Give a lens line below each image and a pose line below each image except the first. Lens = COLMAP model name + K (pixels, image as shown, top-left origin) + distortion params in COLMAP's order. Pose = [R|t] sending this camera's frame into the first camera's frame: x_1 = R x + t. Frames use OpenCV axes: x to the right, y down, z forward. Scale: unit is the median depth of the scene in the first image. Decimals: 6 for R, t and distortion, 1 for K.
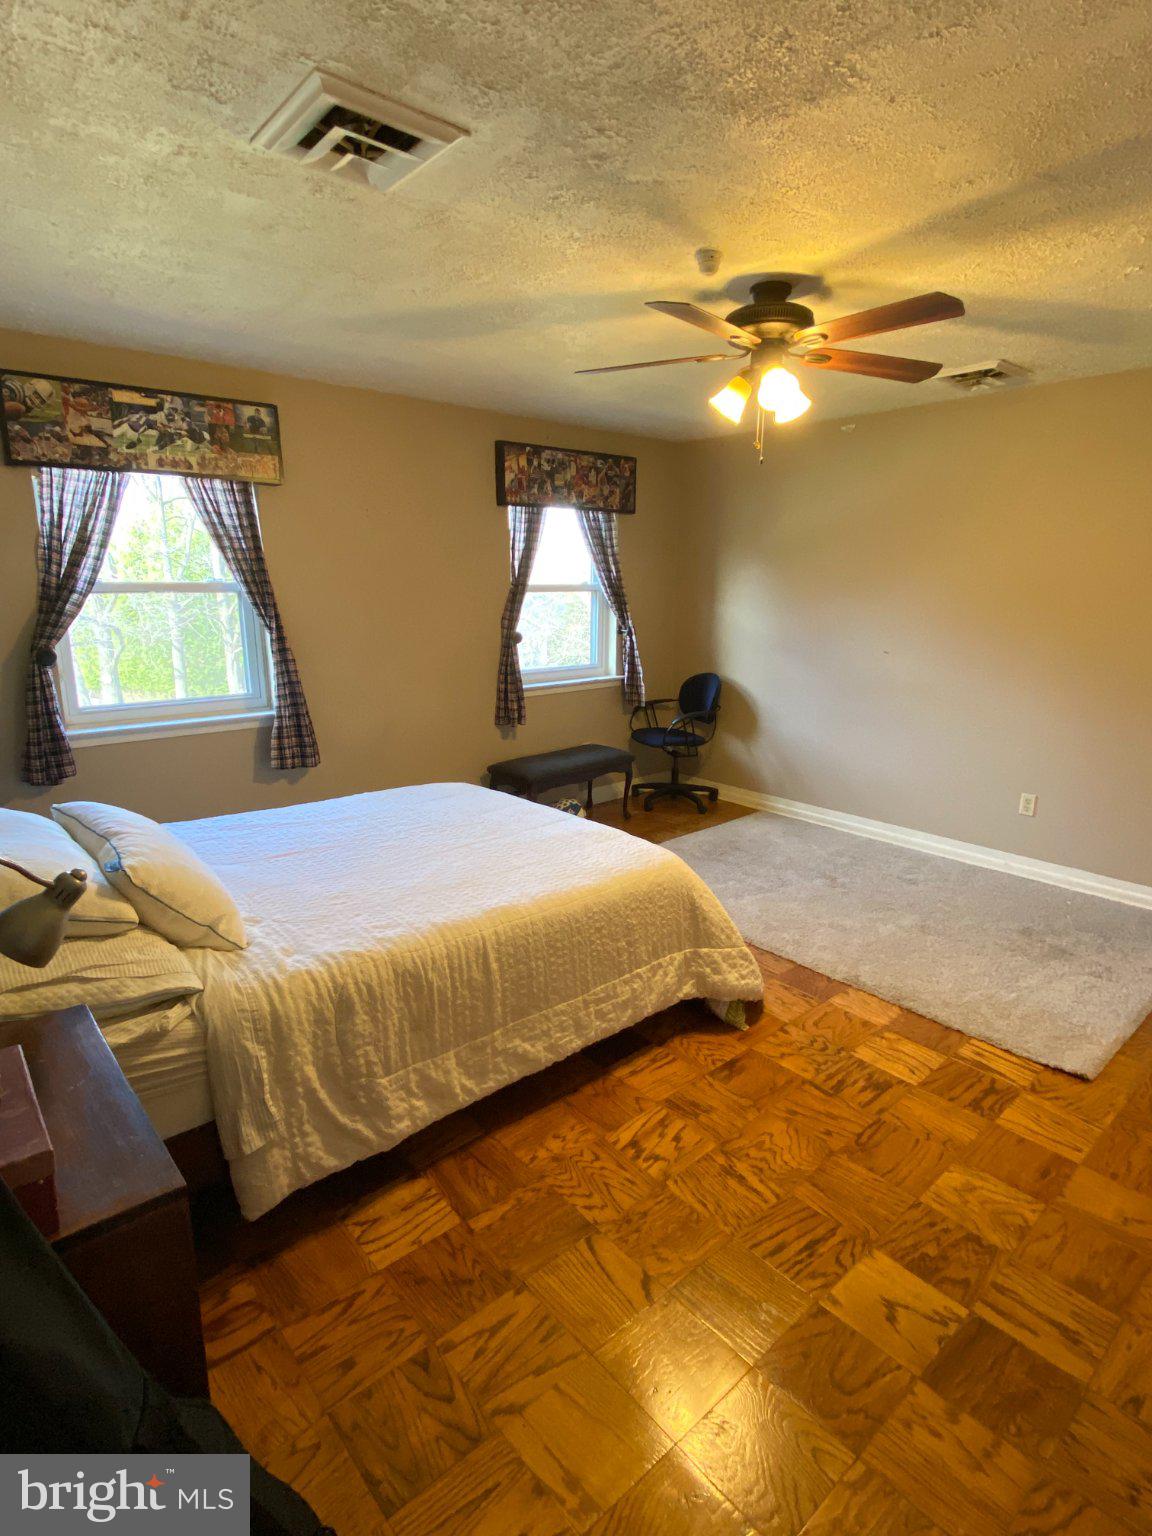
lens RADIAL K [[785.3, 0, 572.8], [0, 785.3, 765.9], [0, 0, 1]] dist [0.073140, -0.084183]
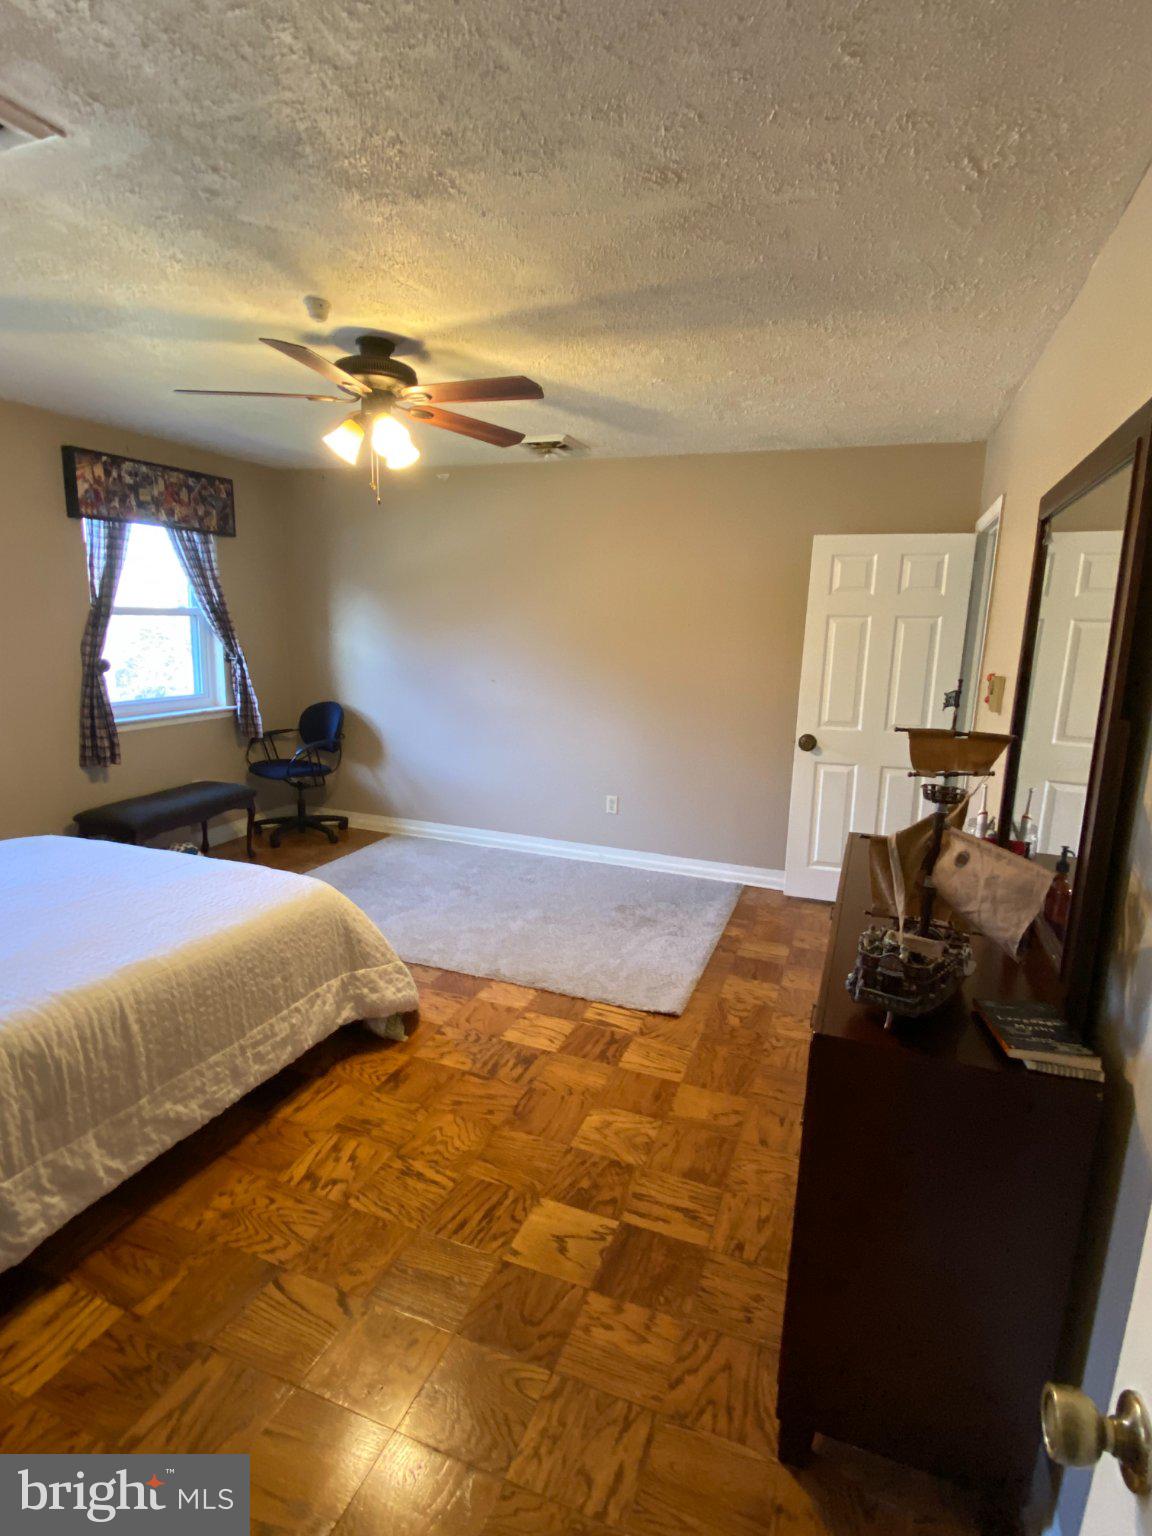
lens RADIAL K [[787.1, 0, 576.0], [0, 787.1, 768.0], [0, 0, 1]] dist [0.024085, -0.031938]
pose [[0.880003, -0.063550, 0.470698, -0.052777], [0.079208, 0.996767, -0.013510, 0.008100], [-0.468318, 0.049172, 0.882191, -0.039868]]
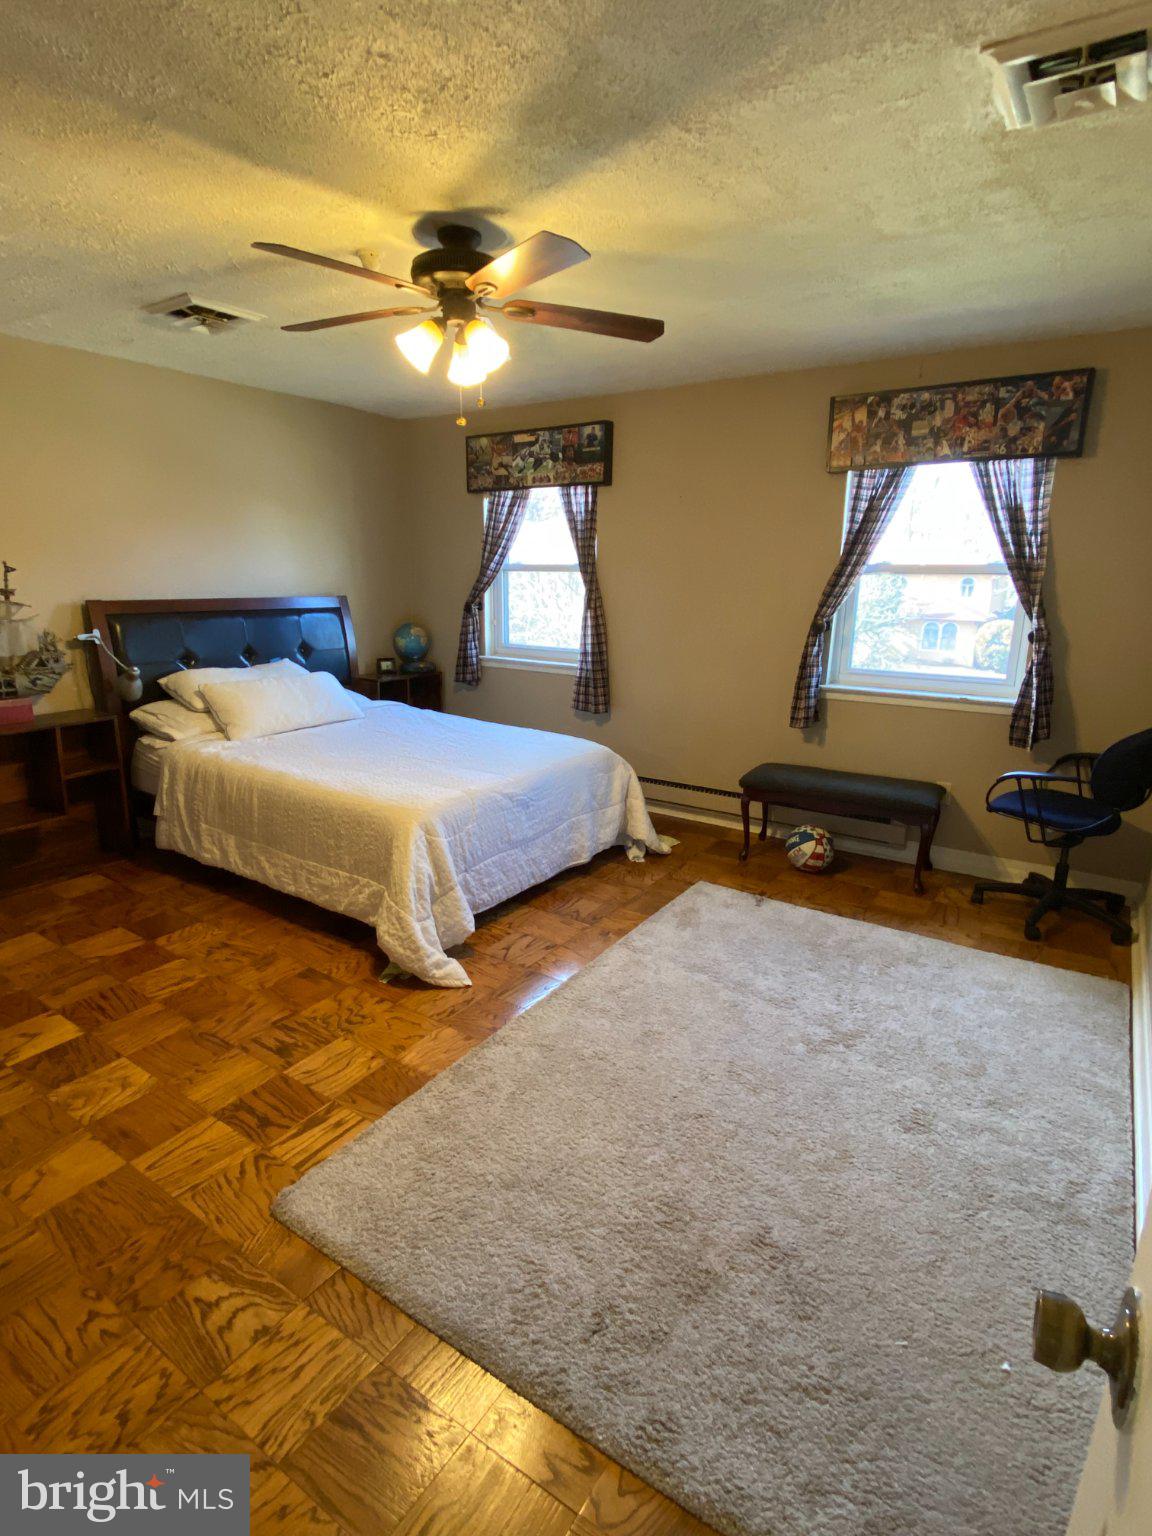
lens RADIAL K [[785.3, 0, 572.8], [0, 785.3, 765.9], [0, 0, 1]] dist [0.073140, -0.084183]
pose [[0.259514, 0.235994, -0.936461, 1.276305], [-0.230459, 0.956802, 0.177255, -0.197853], [0.937839, 0.169816, 0.302691, 0.929343]]
